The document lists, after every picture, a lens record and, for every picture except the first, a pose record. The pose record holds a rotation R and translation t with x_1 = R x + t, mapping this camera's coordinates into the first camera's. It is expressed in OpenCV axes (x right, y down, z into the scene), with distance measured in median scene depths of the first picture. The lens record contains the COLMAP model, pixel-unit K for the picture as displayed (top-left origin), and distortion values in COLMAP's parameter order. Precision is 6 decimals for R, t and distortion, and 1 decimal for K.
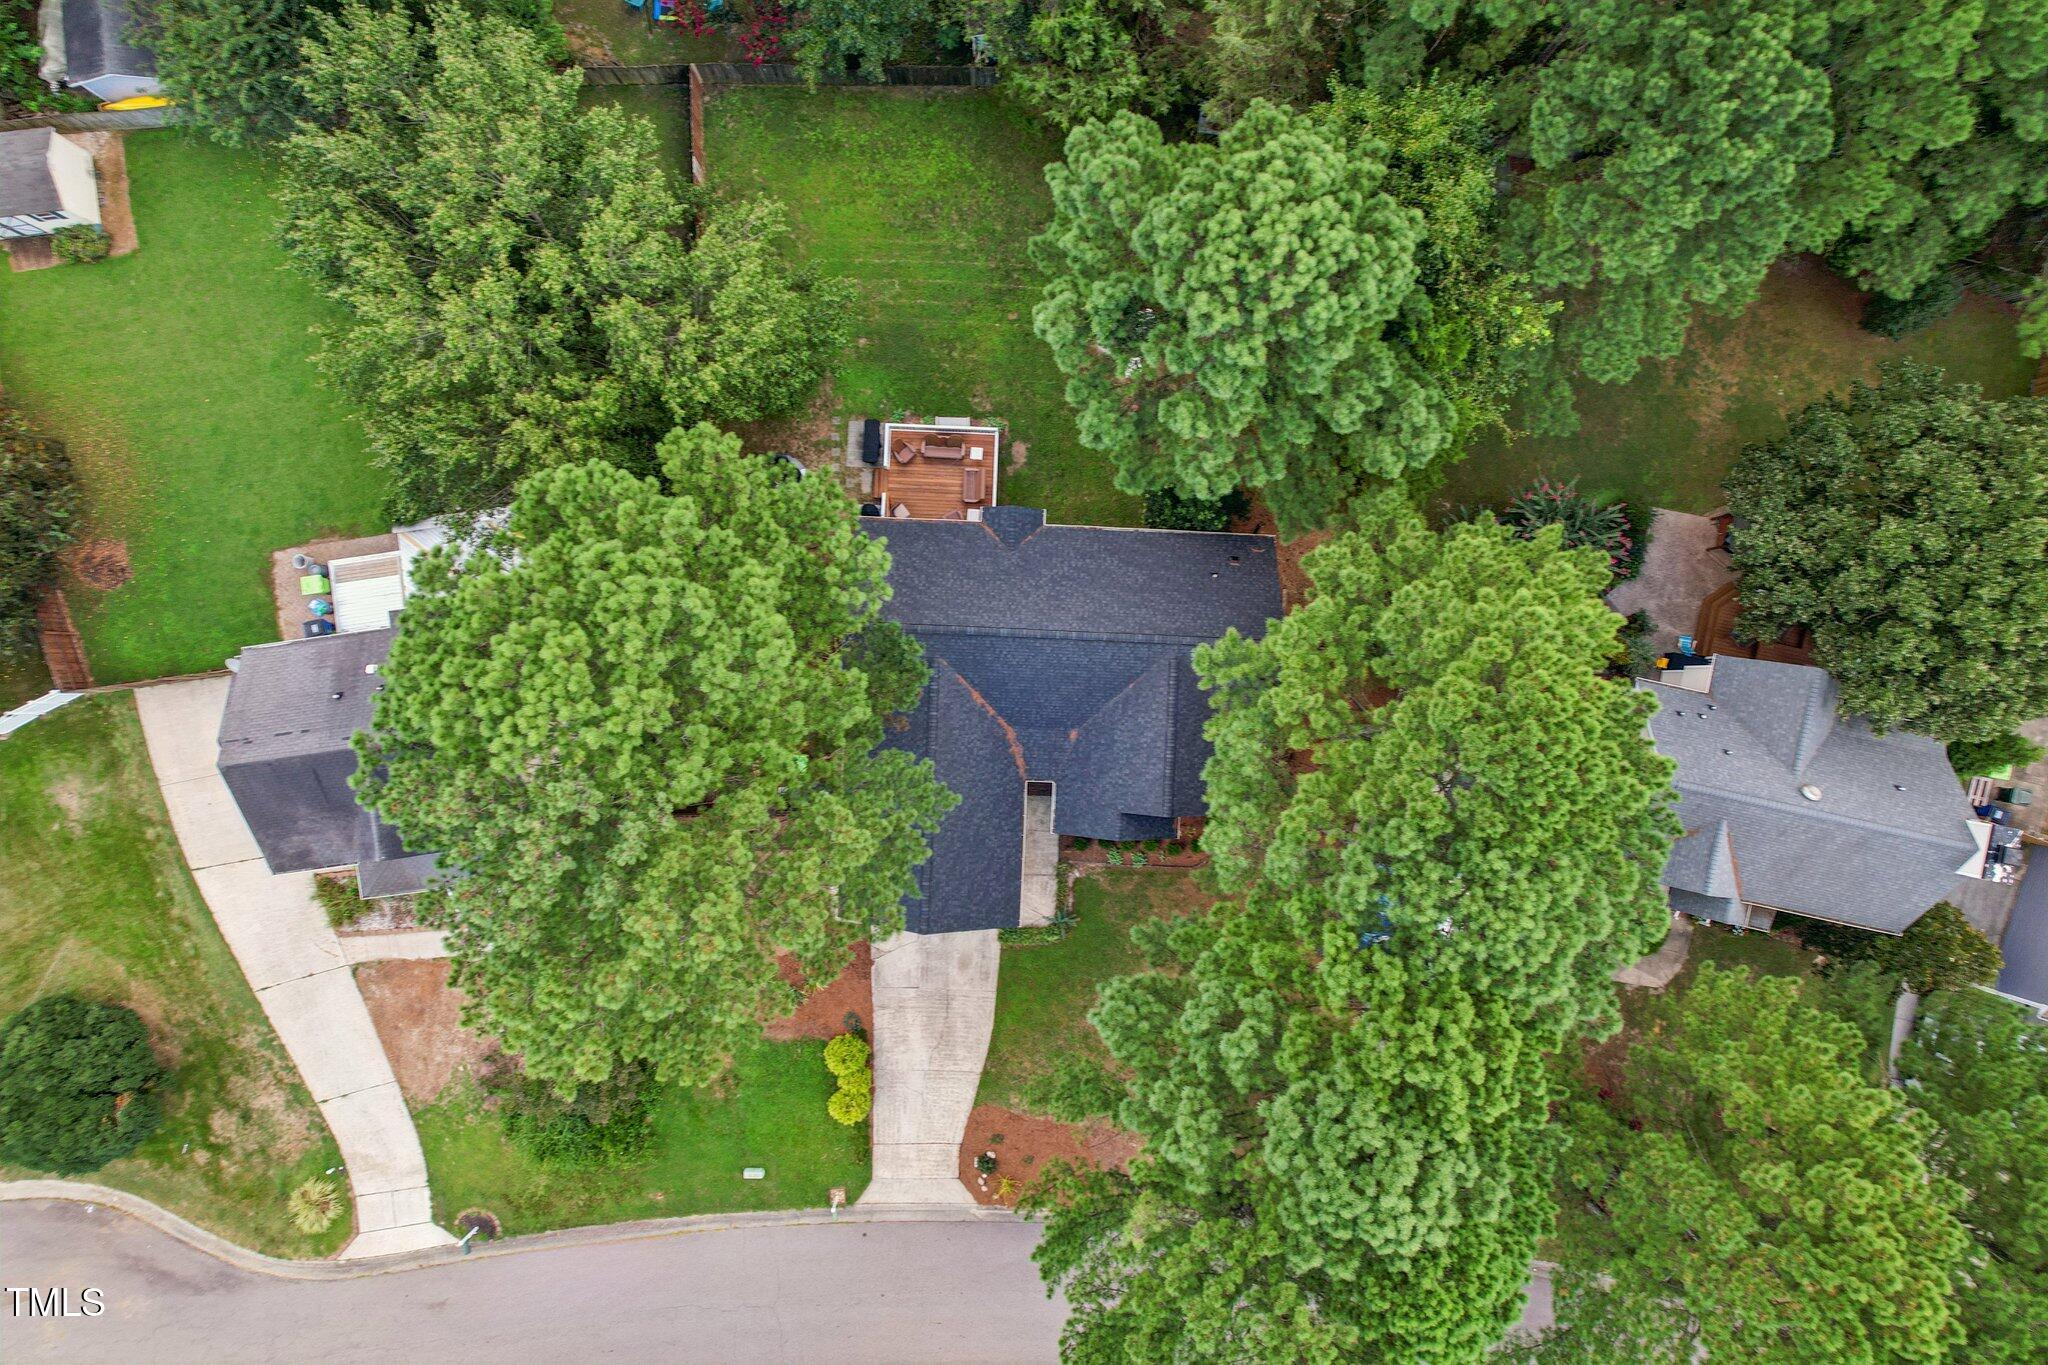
lens RADIAL K [[1252.4, 0, 1024.0], [0, 1252.4, 682.5], [0, 0, 1]] dist [-0.051482, 0.046112]
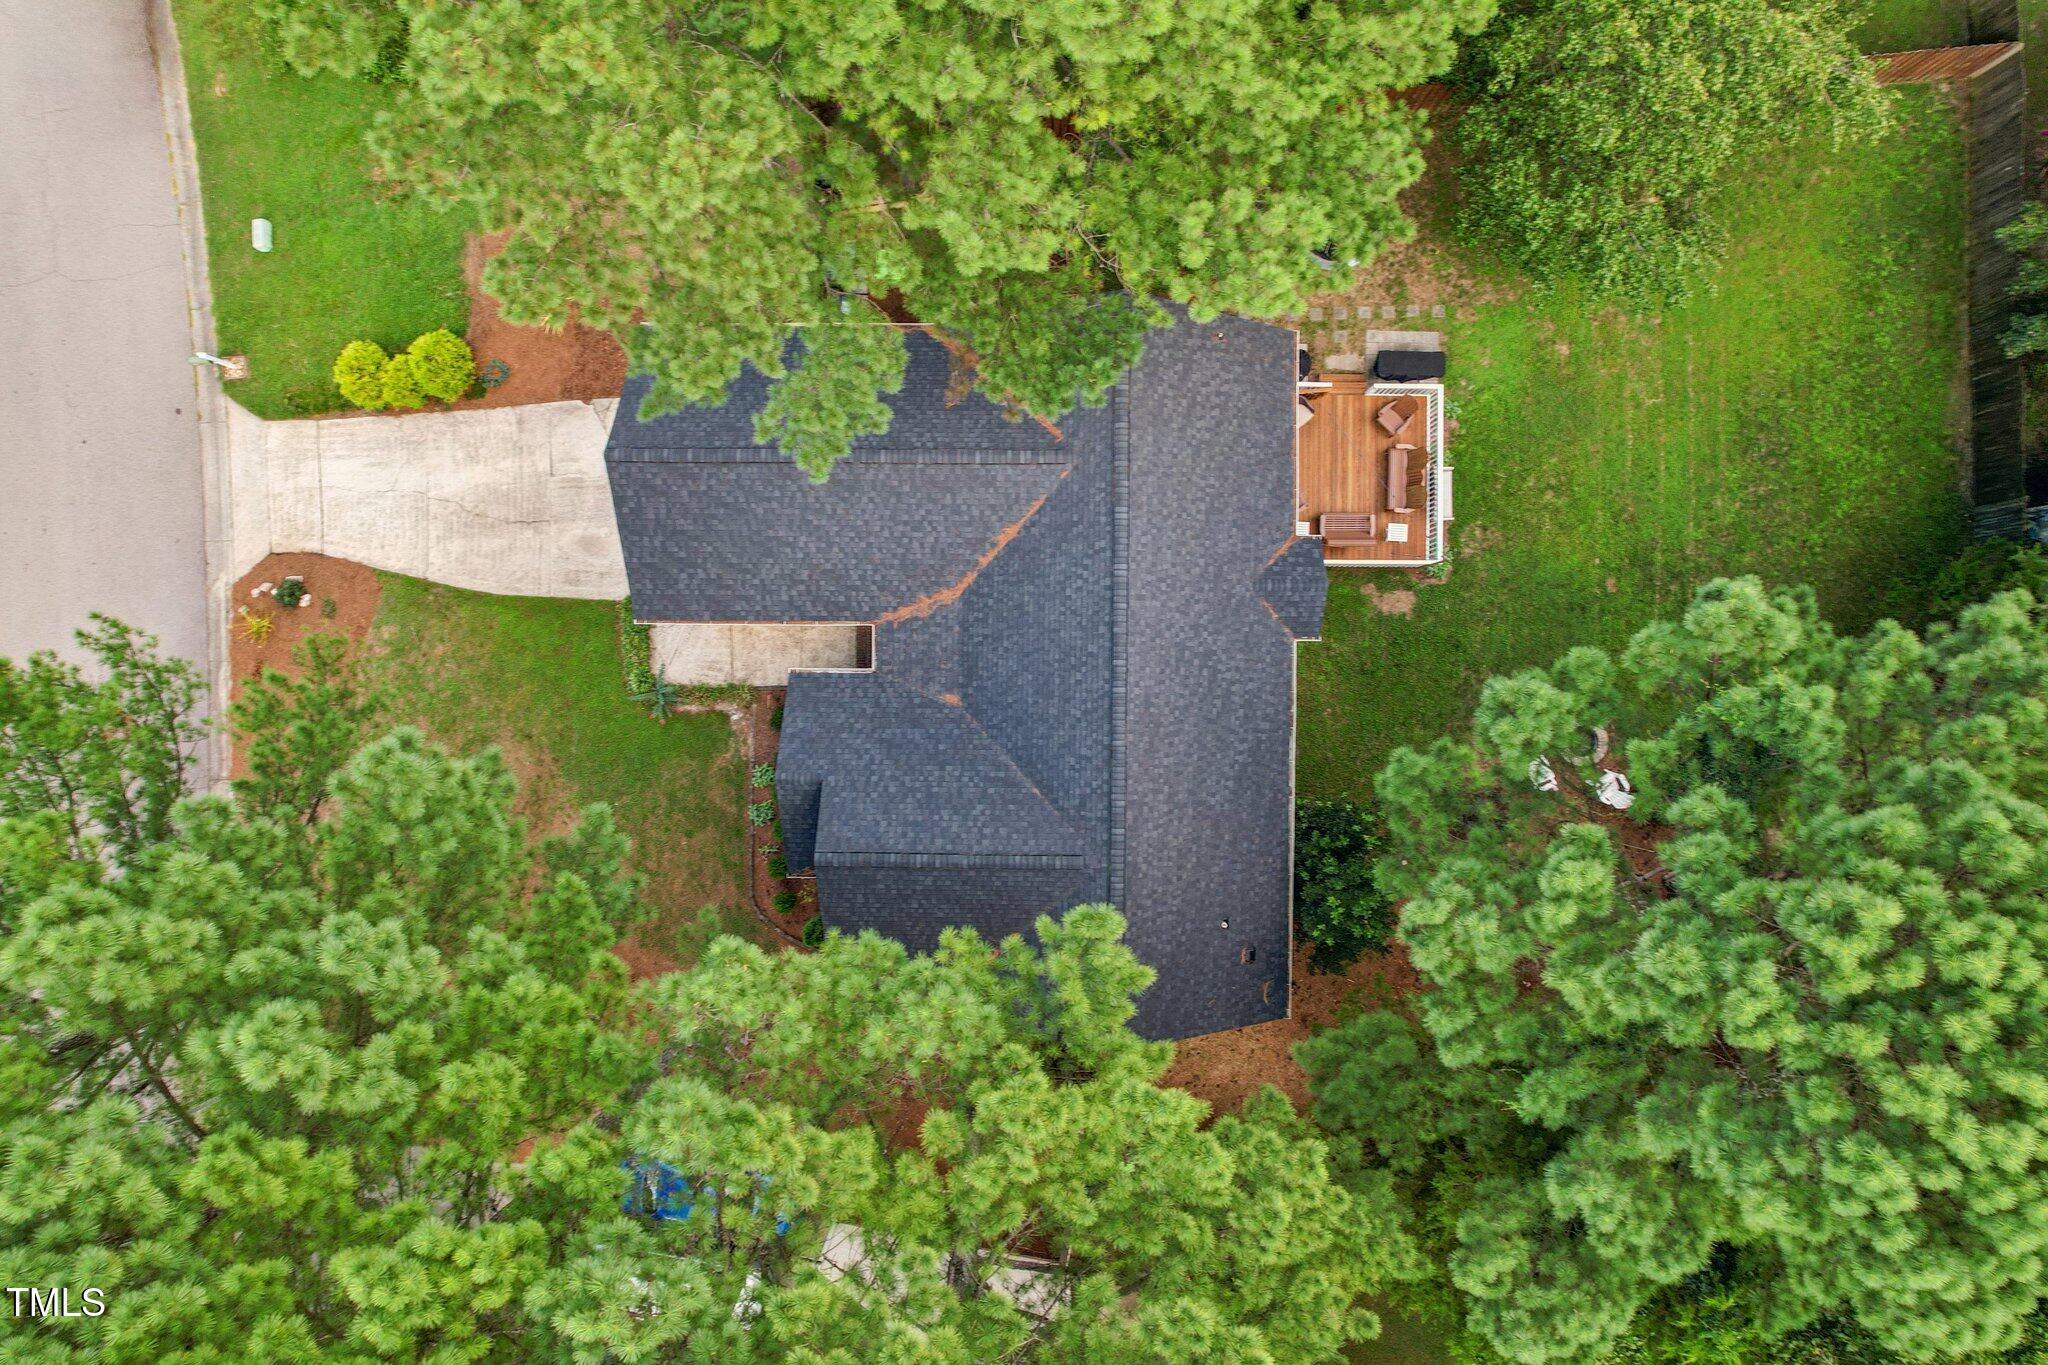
lens RADIAL K [[1252.4, 0, 1024.0], [0, 1252.4, 682.5], [0, 0, 1]] dist [-0.051482, 0.046112]
pose [[0.033839, 0.999408, -0.006266, 0.038512], [-0.999424, 0.033854, 0.002350, 0.005392], [0.002561, 0.006183, 0.999978, 0.416407]]
